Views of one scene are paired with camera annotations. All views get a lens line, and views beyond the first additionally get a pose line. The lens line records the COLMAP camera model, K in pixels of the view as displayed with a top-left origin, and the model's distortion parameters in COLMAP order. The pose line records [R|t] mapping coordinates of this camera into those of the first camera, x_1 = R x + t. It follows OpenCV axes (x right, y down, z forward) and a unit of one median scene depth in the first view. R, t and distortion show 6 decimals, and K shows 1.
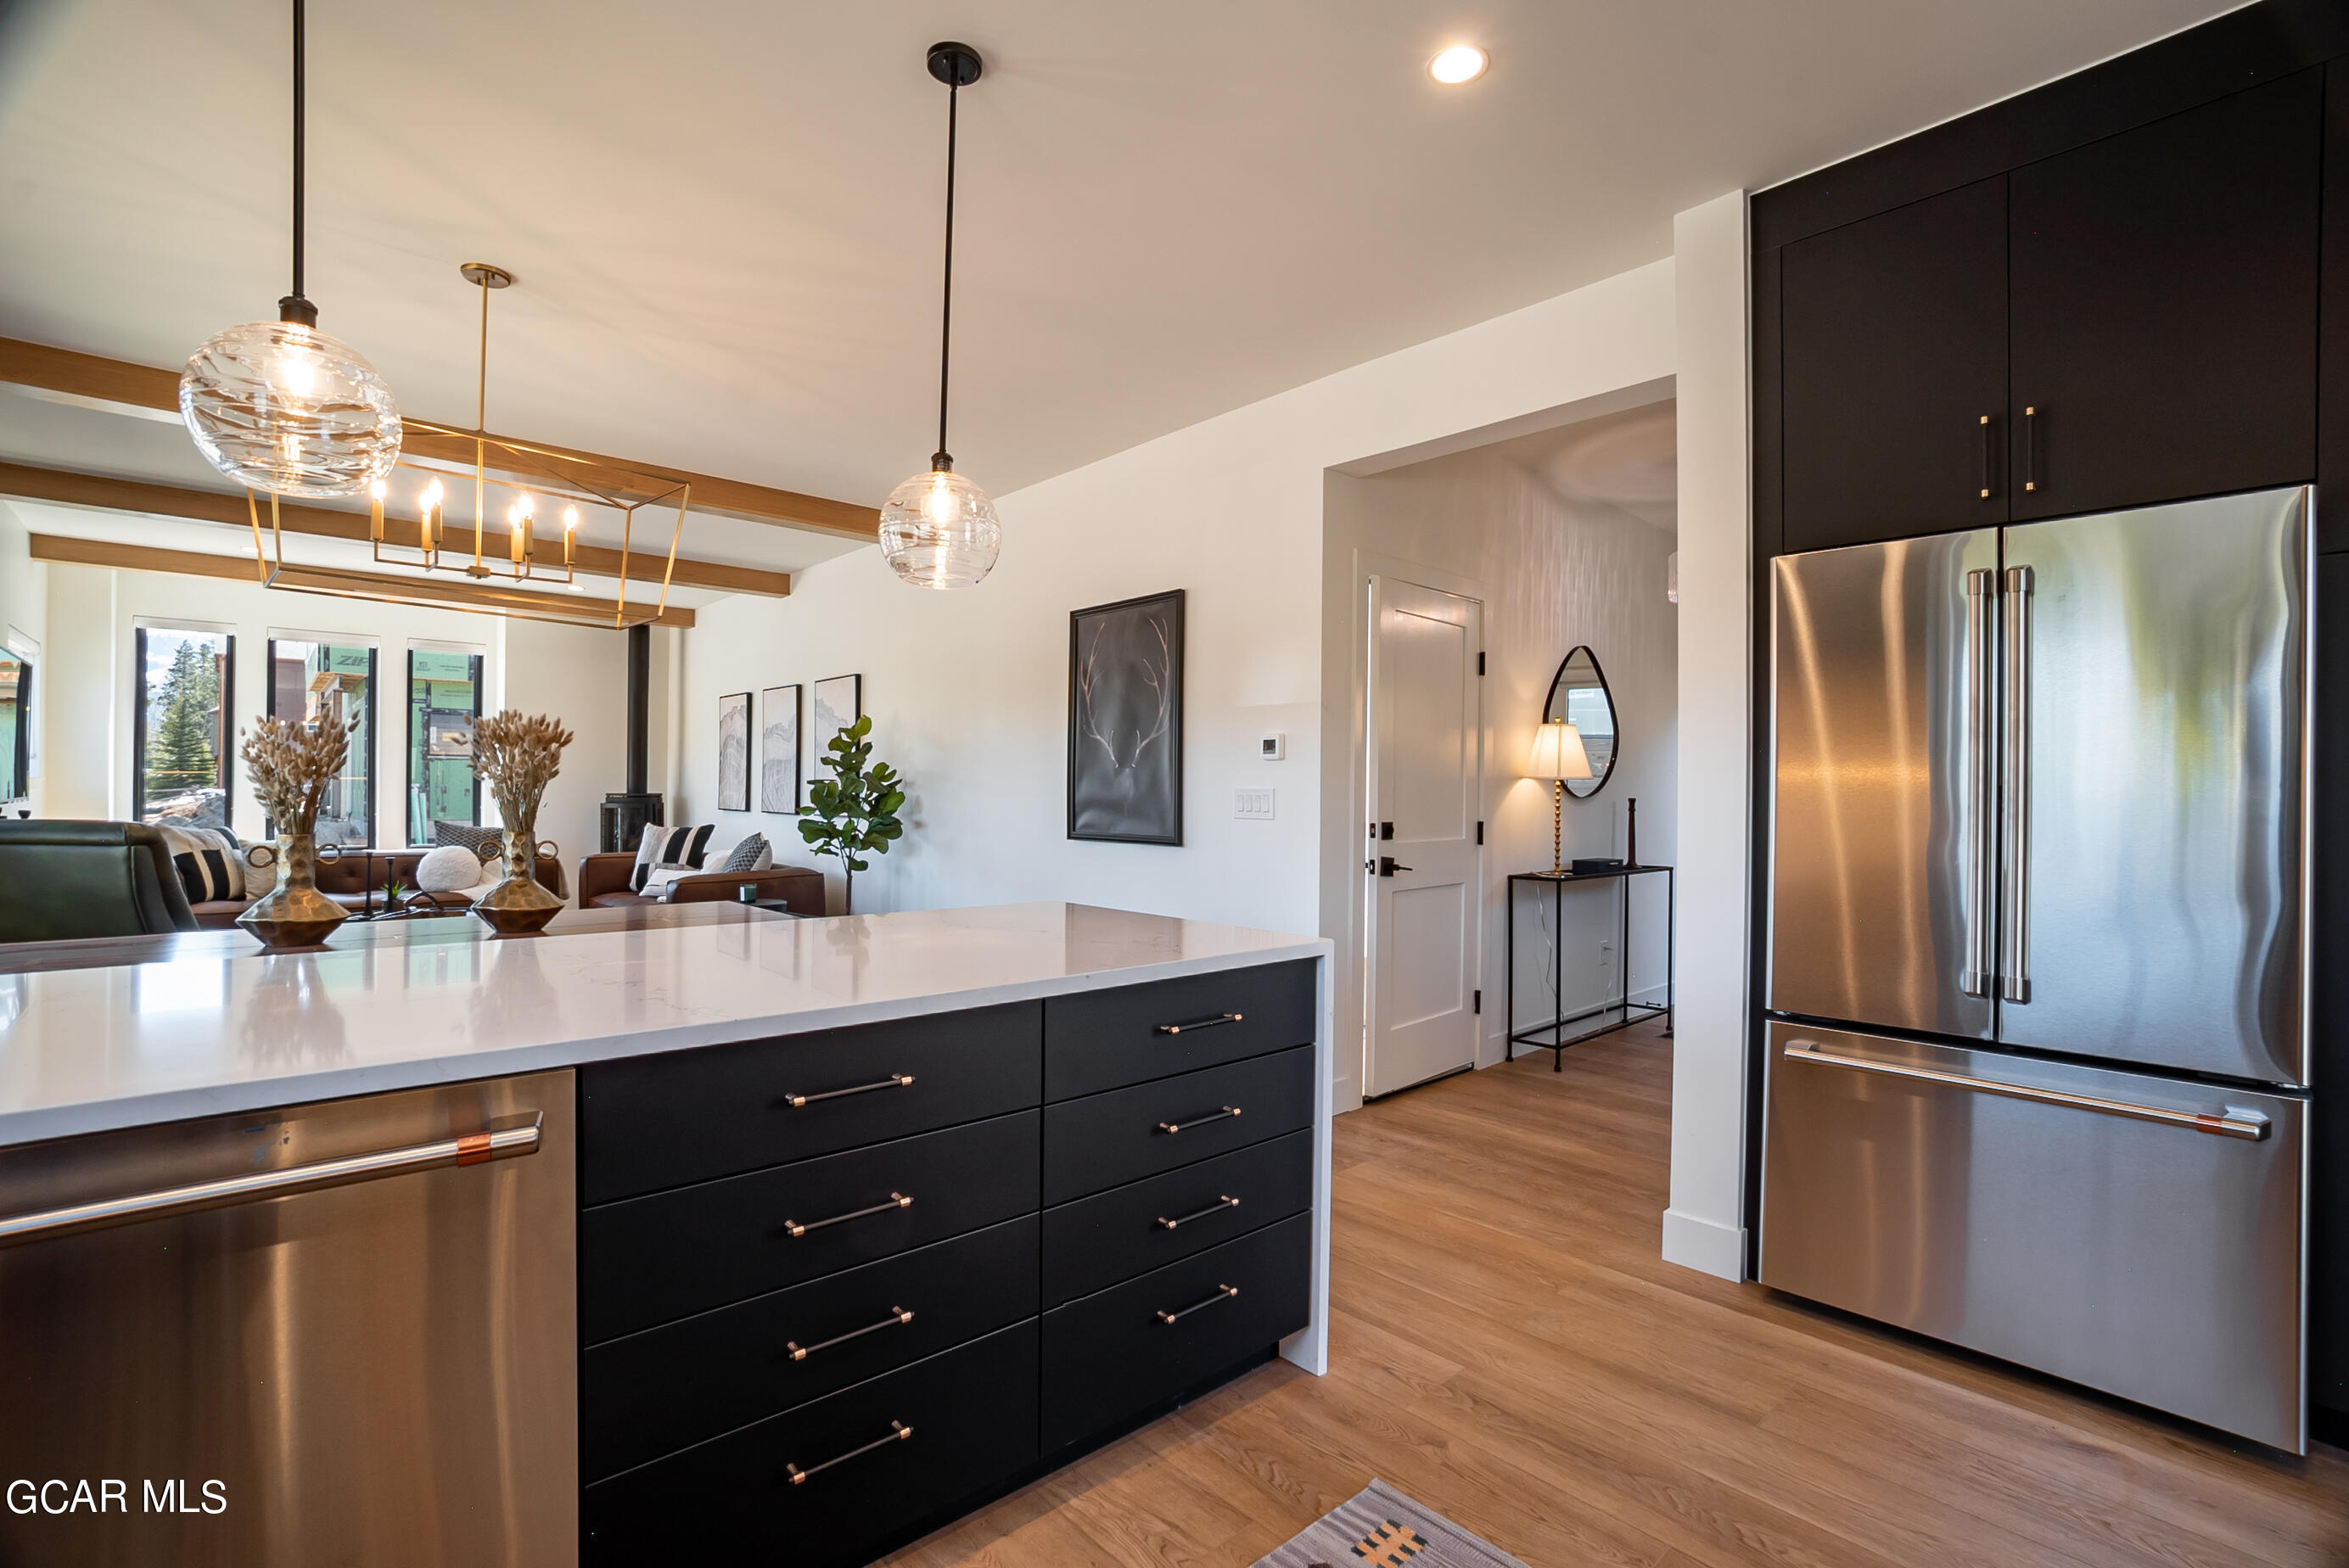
lens RADIAL K [[1067.2, 0, 1168.0], [0, 1067.2, 786.0], [0, 0, 1]] dist [-0.033775, 0.007906]
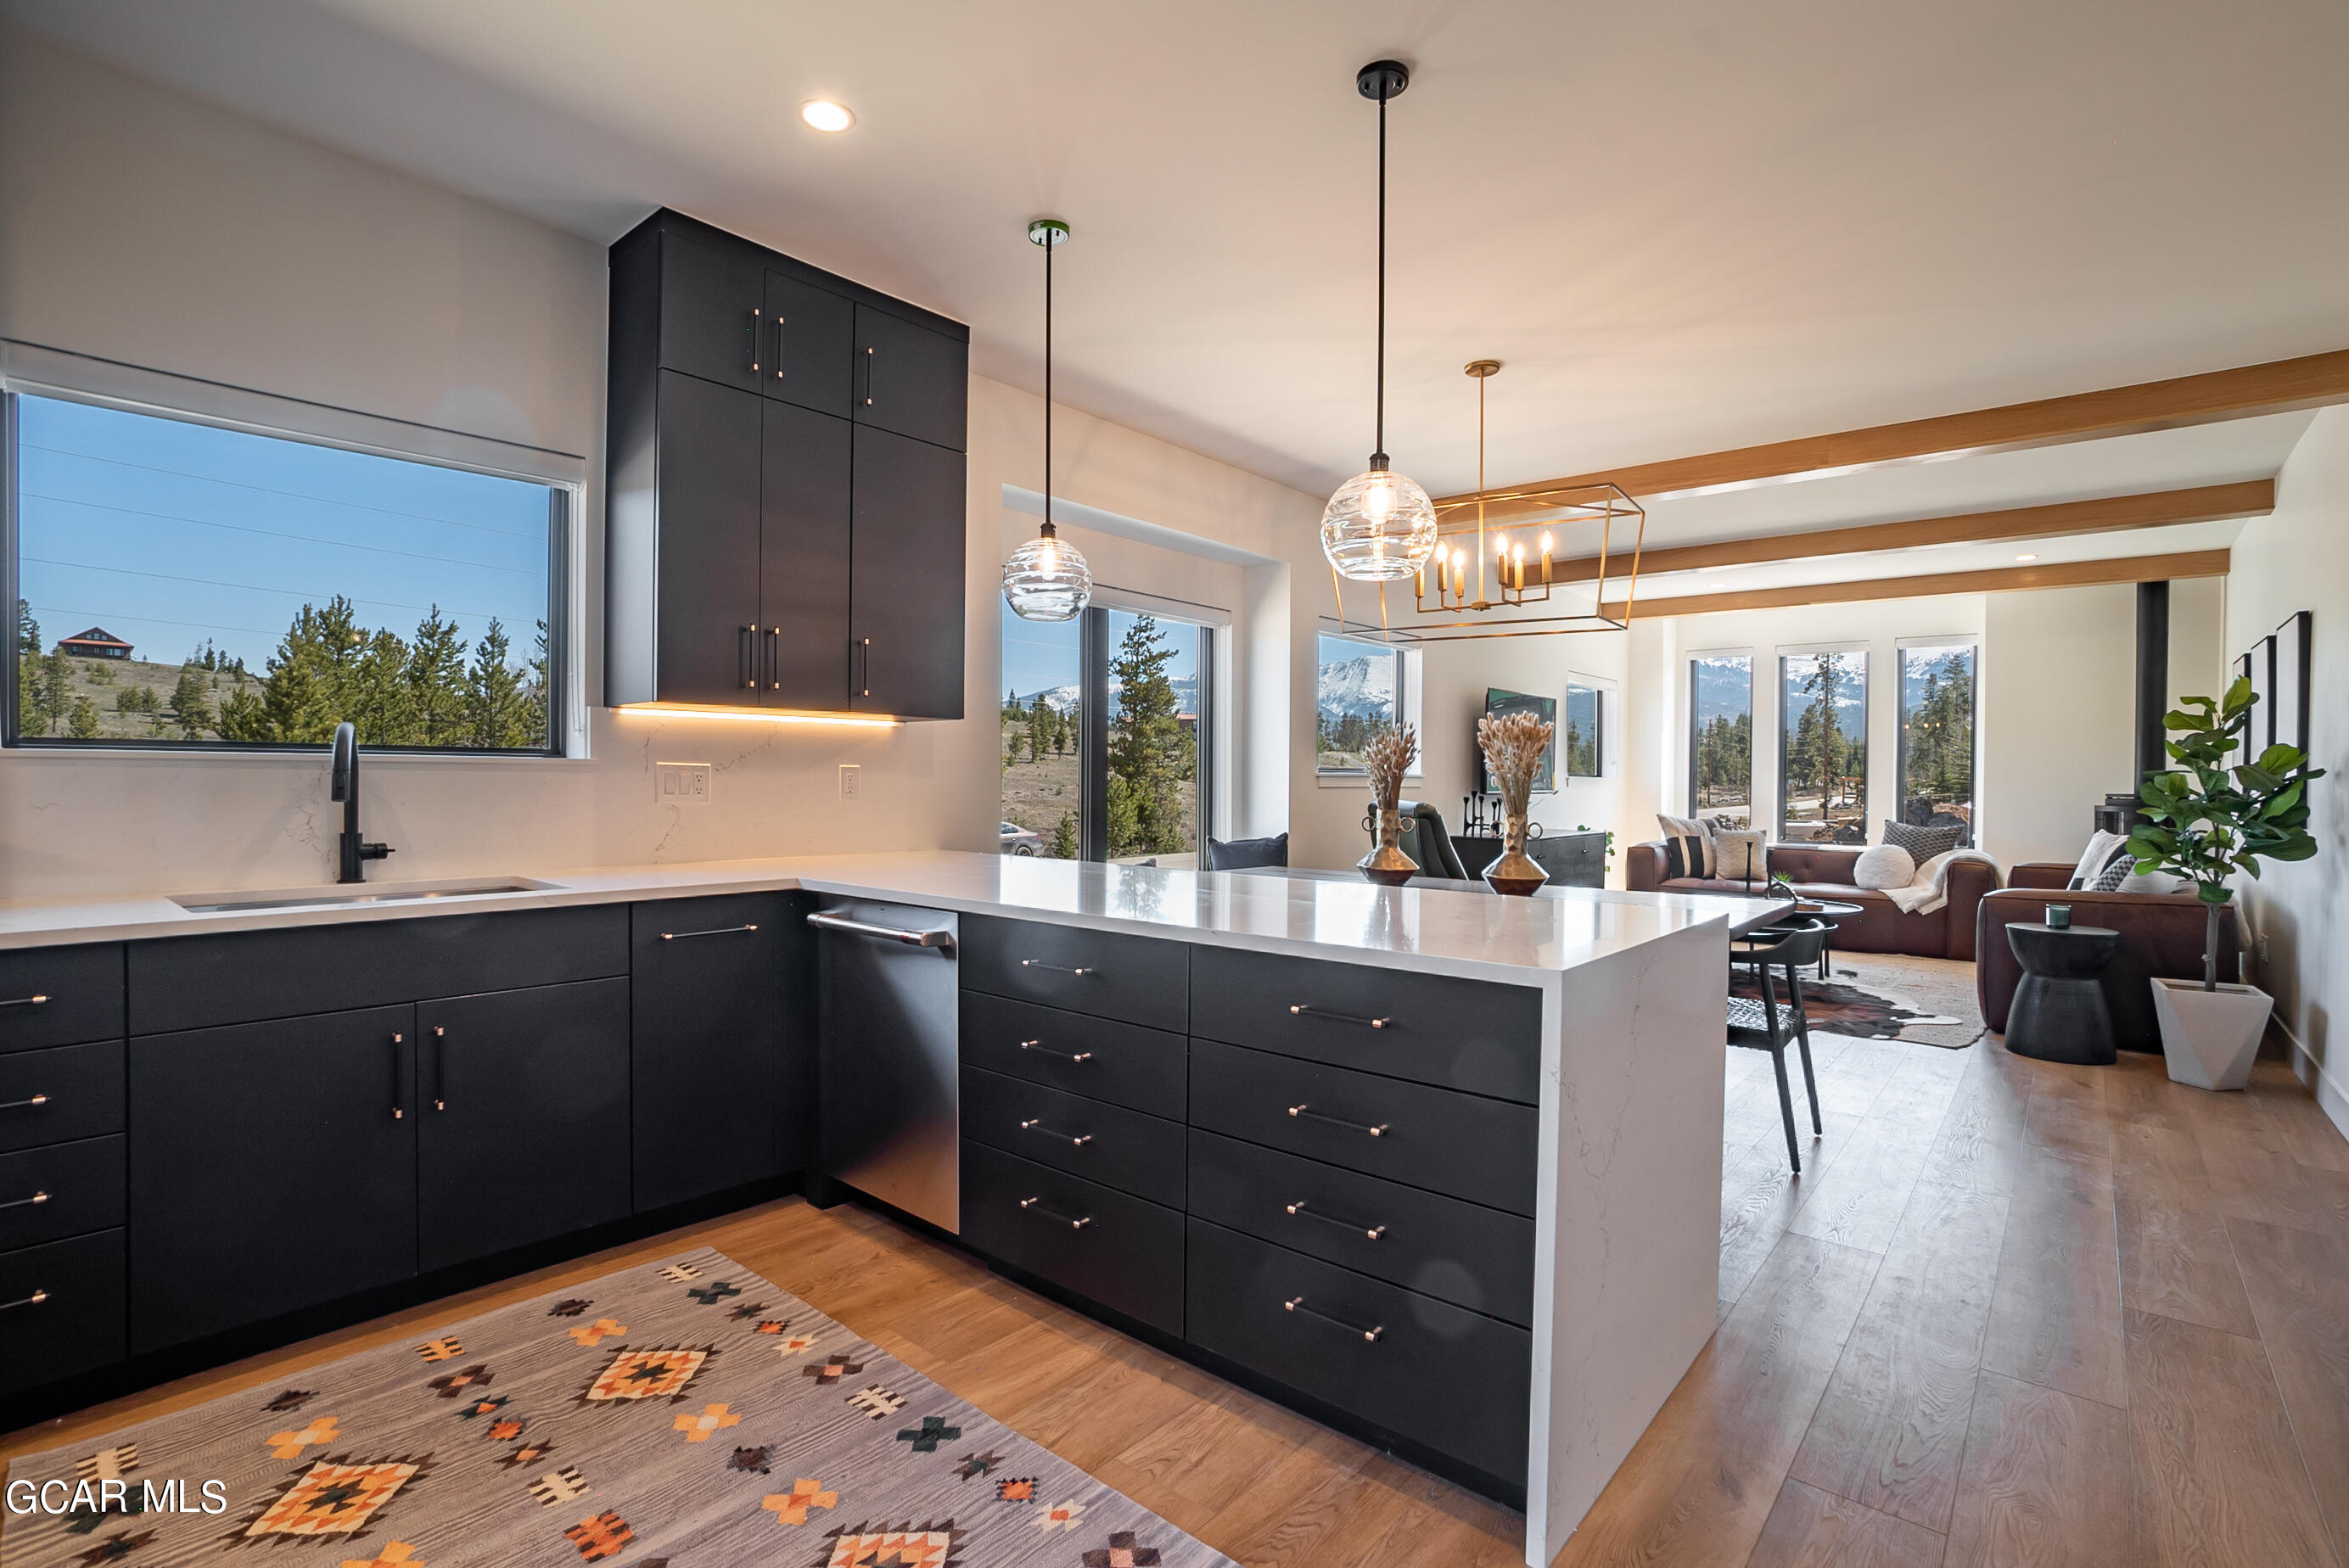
lens RADIAL K [[1115.9, 0, 1178.8], [0, 1115.9, 786.5], [0, 0, 1]] dist [-0.027586, 0.000085]
pose [[0.124261, -0.003355, -0.992244, 0.310880], [-0.002940, 0.999989, -0.003749, 0.009168], [0.992245, 0.003383, 0.124250, 0.238813]]
